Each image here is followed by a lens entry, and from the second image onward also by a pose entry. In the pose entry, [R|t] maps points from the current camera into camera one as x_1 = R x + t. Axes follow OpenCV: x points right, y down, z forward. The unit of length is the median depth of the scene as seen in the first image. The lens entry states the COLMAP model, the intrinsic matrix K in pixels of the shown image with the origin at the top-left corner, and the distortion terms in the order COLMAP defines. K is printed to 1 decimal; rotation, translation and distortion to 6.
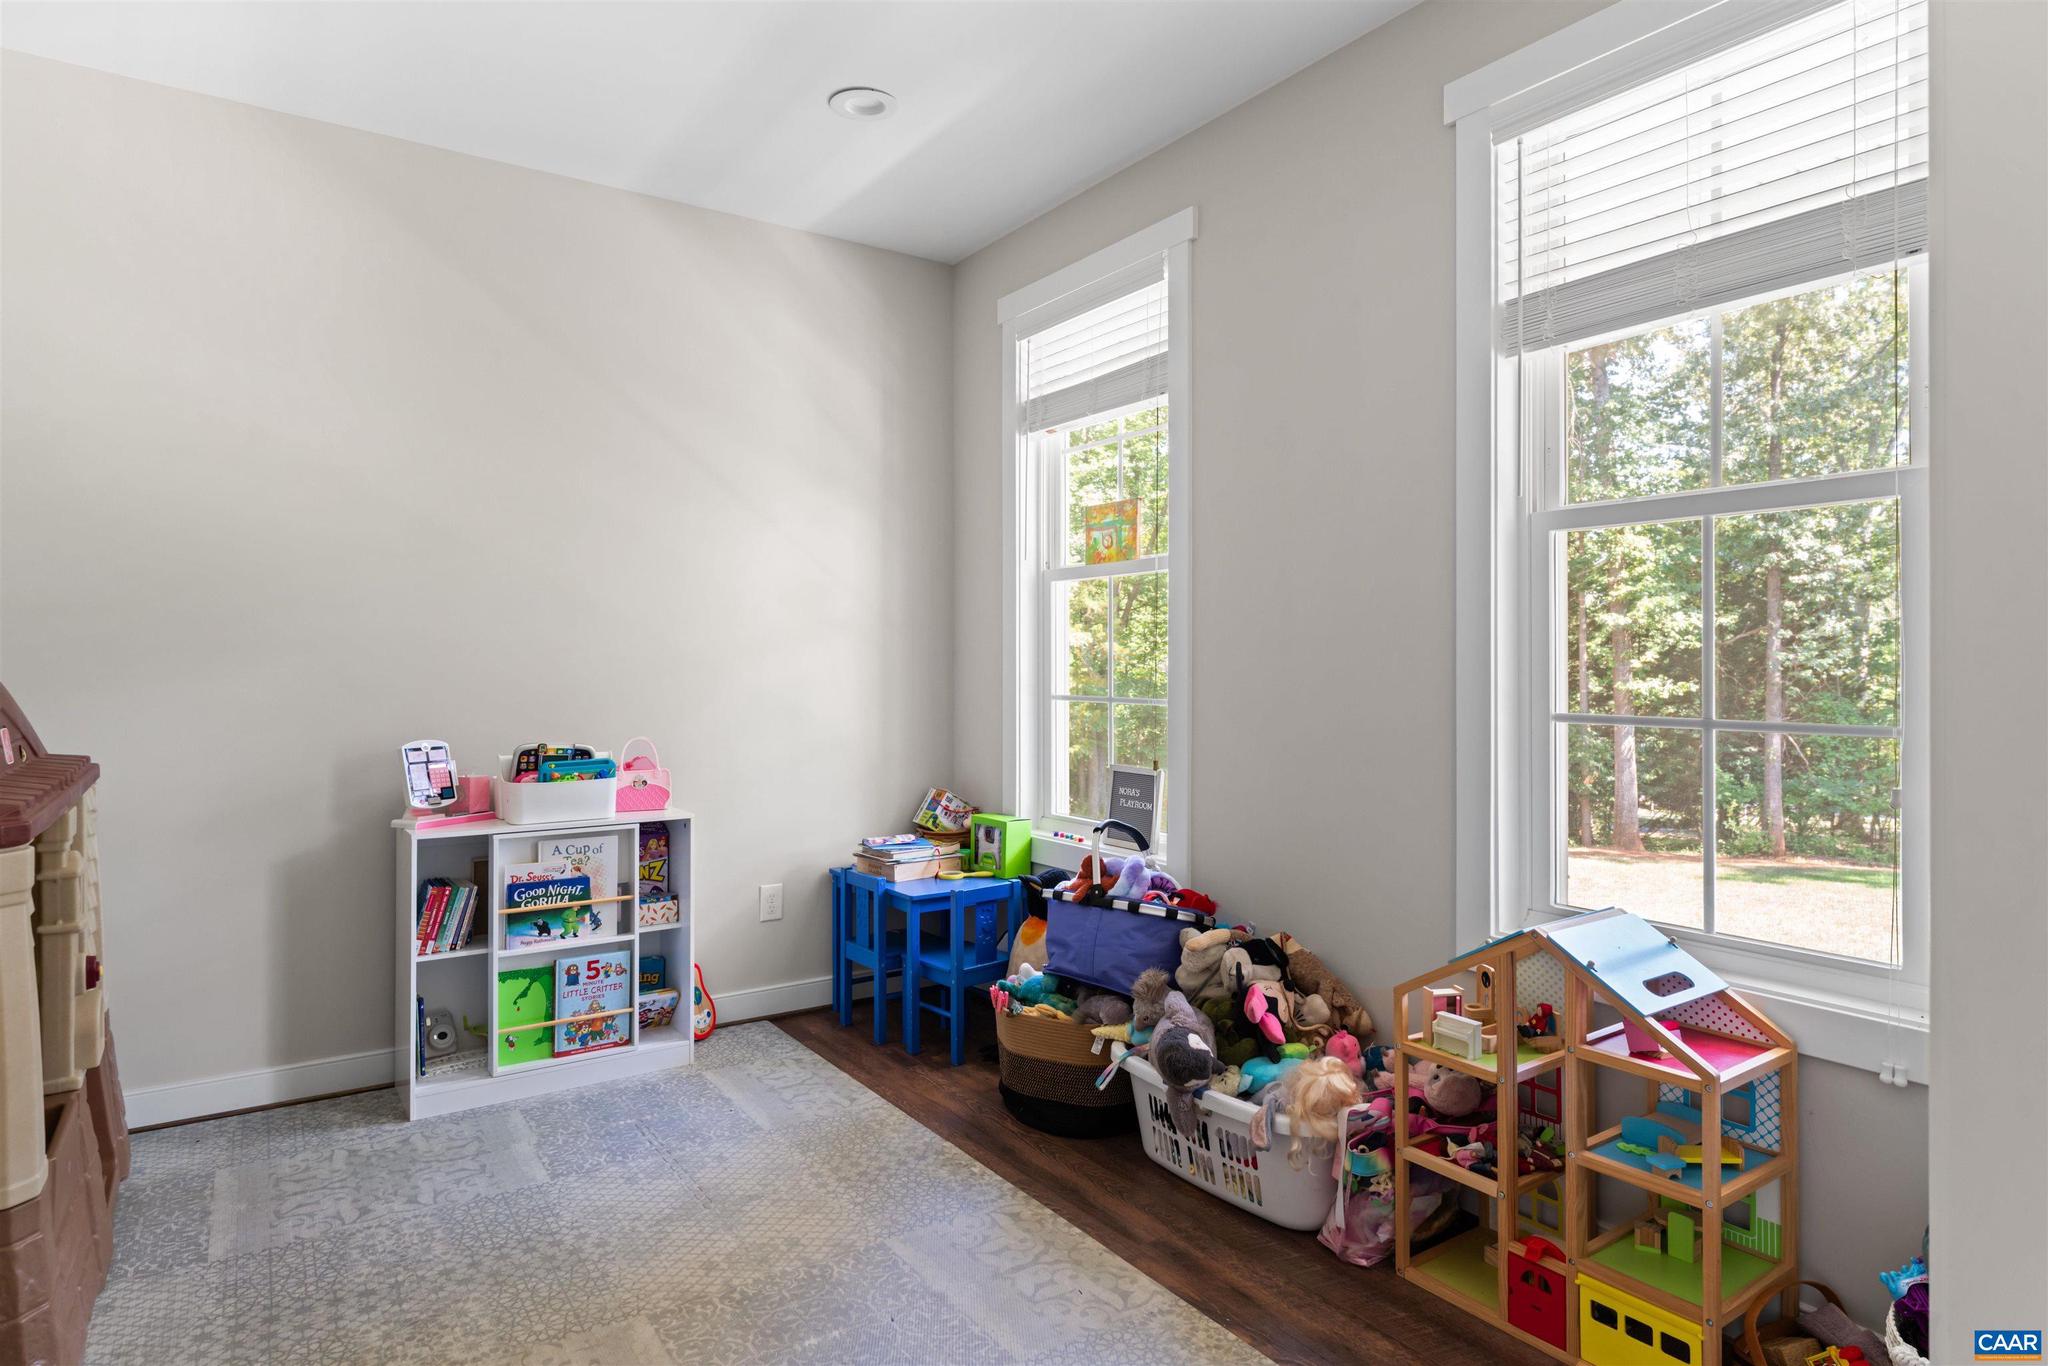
lens RADIAL K [[1173.0, 0, 990.2], [0, 1173.0, 659.5], [0, 0, 1]] dist [-0.000748, -0.000175]
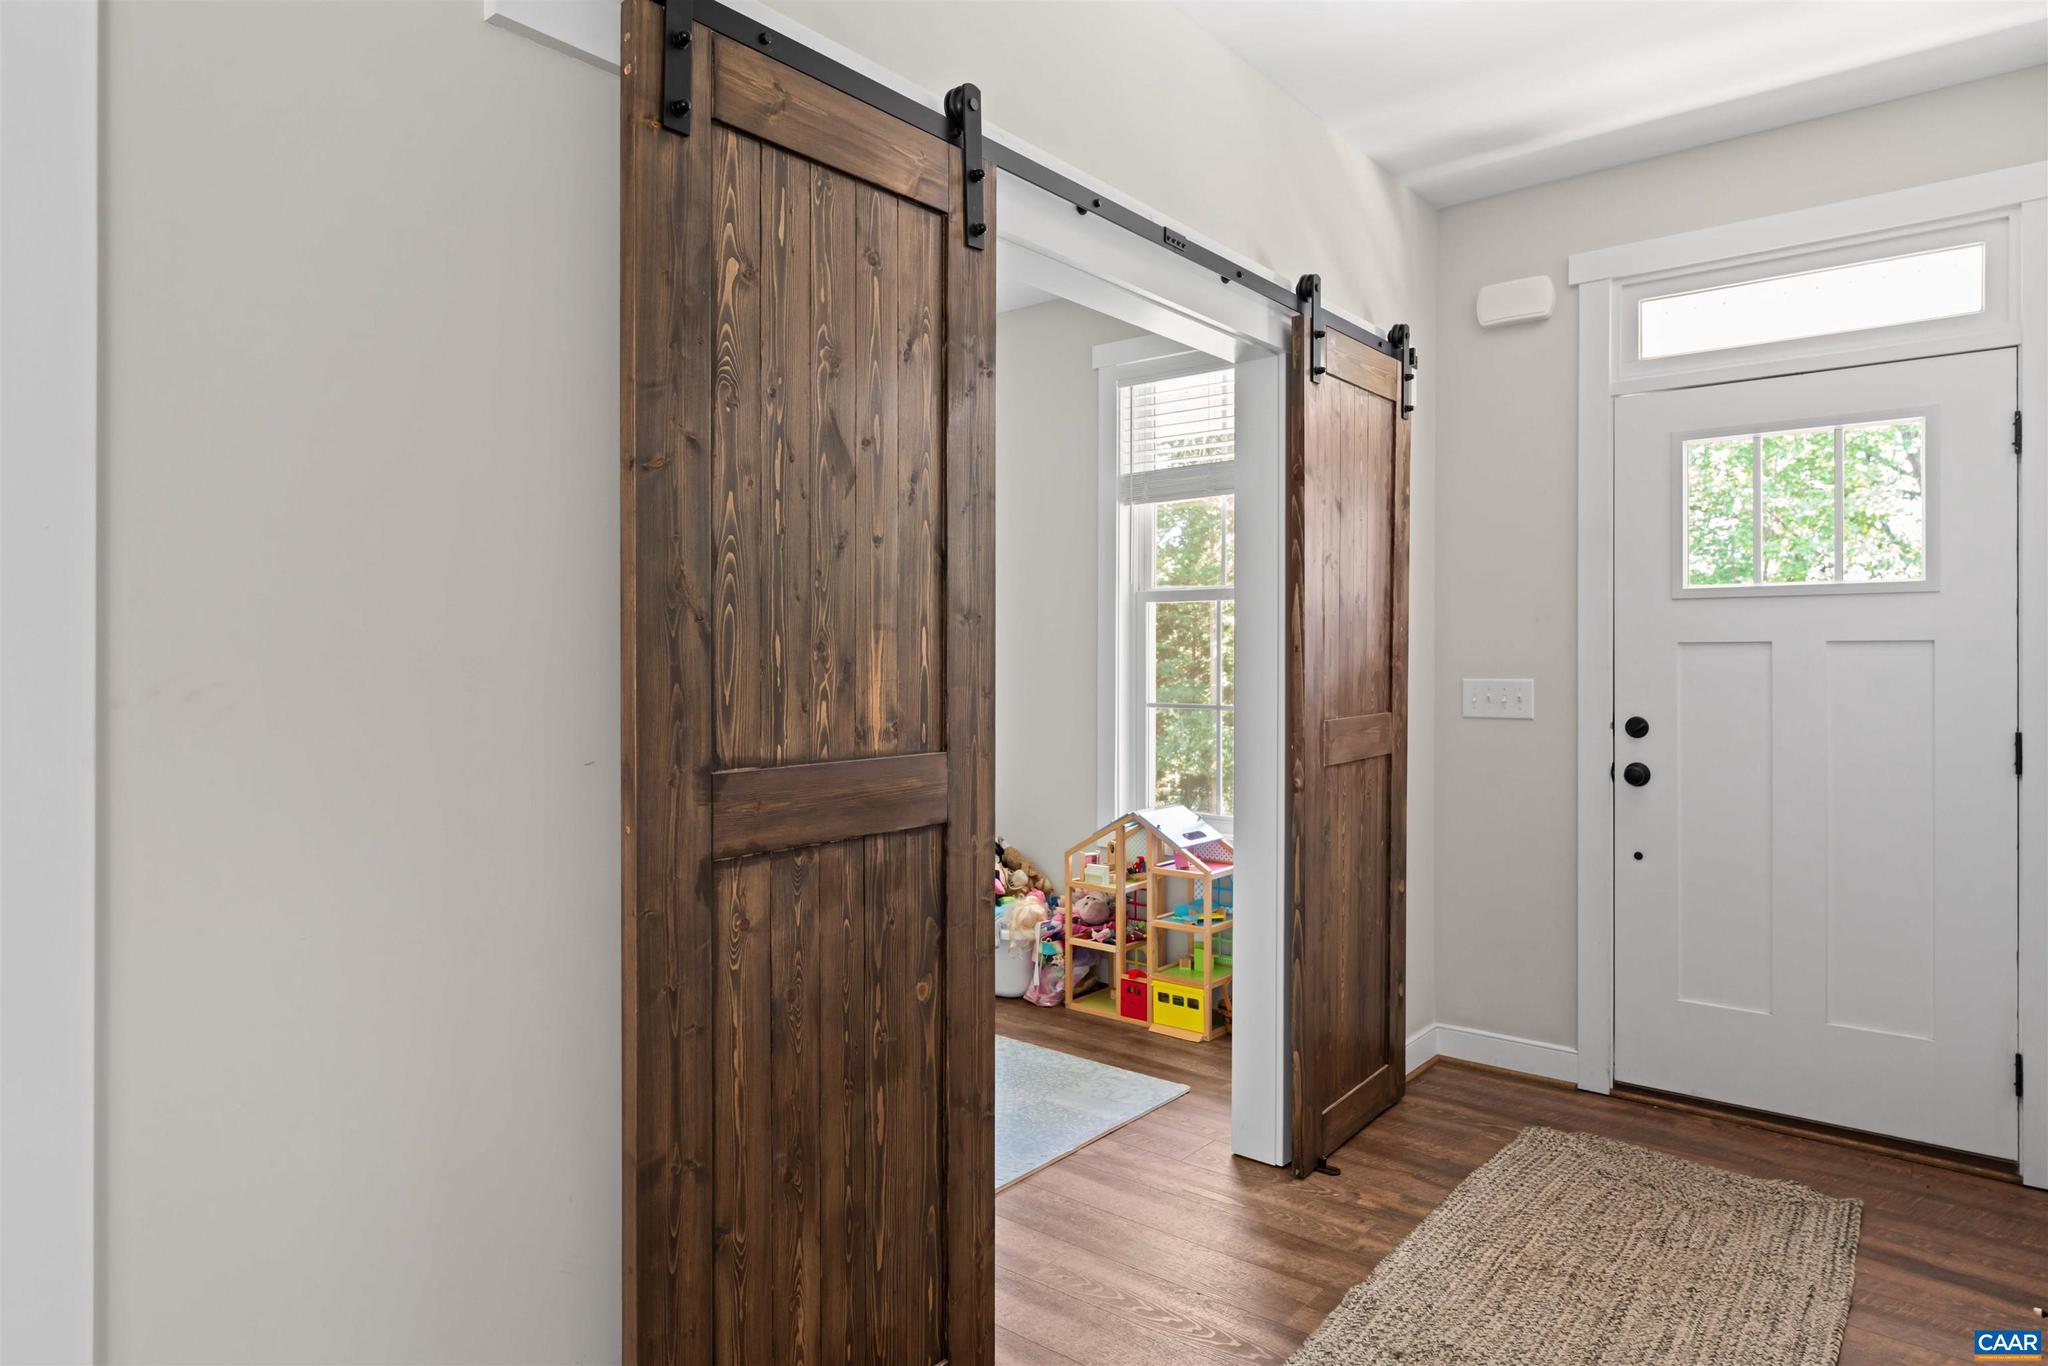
lens RADIAL K [[1204.7, 0, 1025.6], [0, 1204.7, 679.2], [0, 0, 1]] dist [-0.002007, 0.000166]
pose [[0.950723, -0.003286, 0.310024, -0.307893], [-0.003126, 0.999791, 0.020183, -0.030274], [-0.310026, -0.020157, 0.950514, -0.792890]]
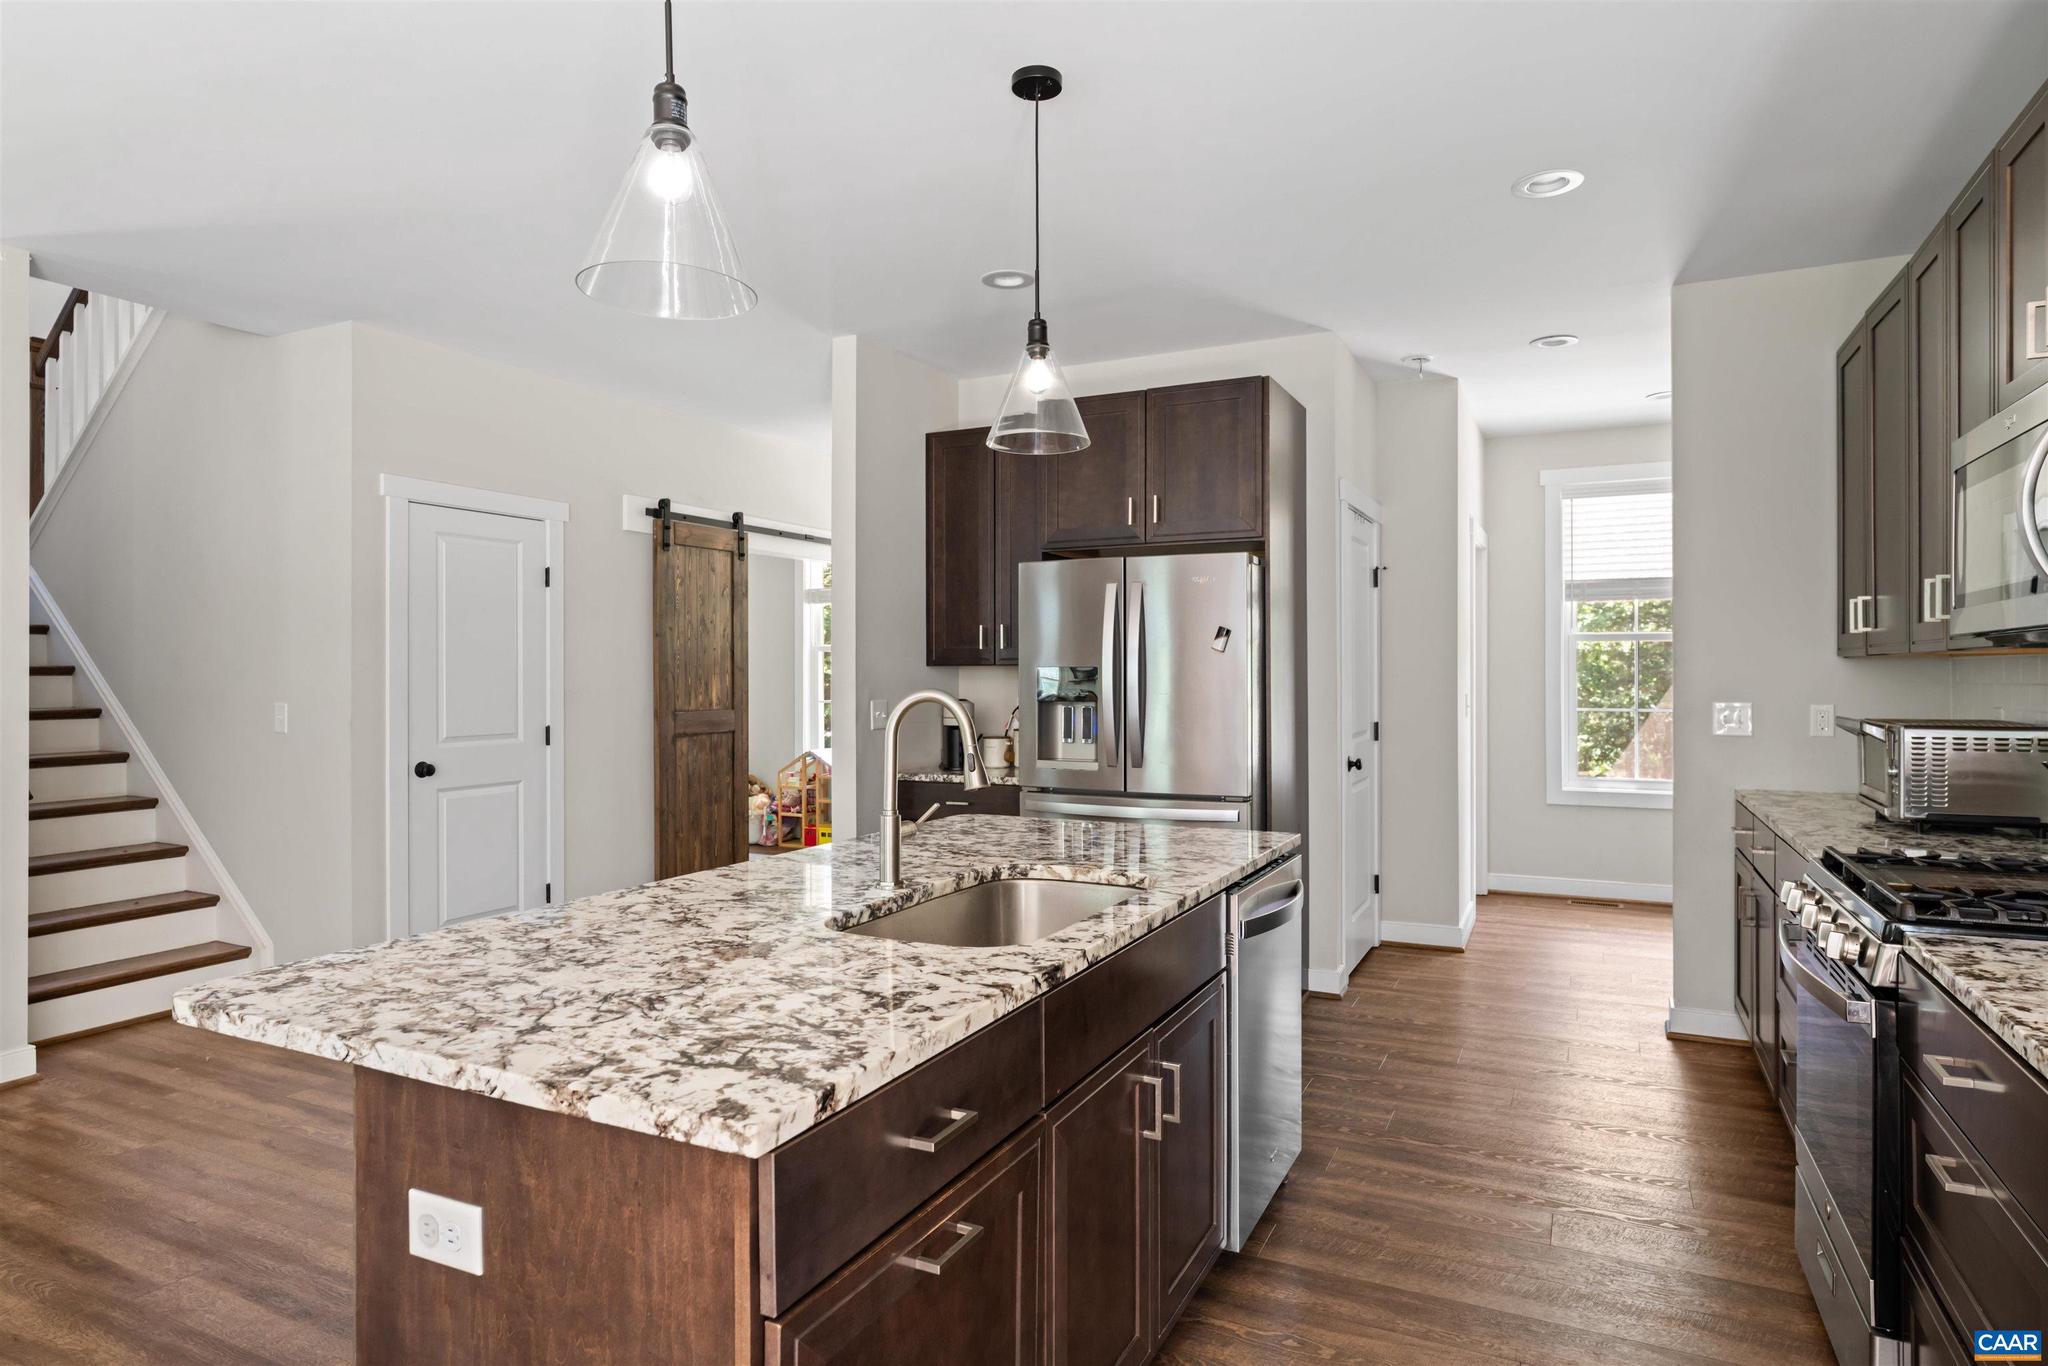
lens RADIAL K [[1204.7, 0, 1013.2], [0, 1204.7, 680.4], [0, 0, 1]] dist [-0.002007, 0.000166]
pose [[0.866950, -0.004163, 0.498378, -0.994685], [-0.000392, 0.999959, 0.009035, -0.060640], [-0.498395, -0.008029, 0.866913, -2.925494]]
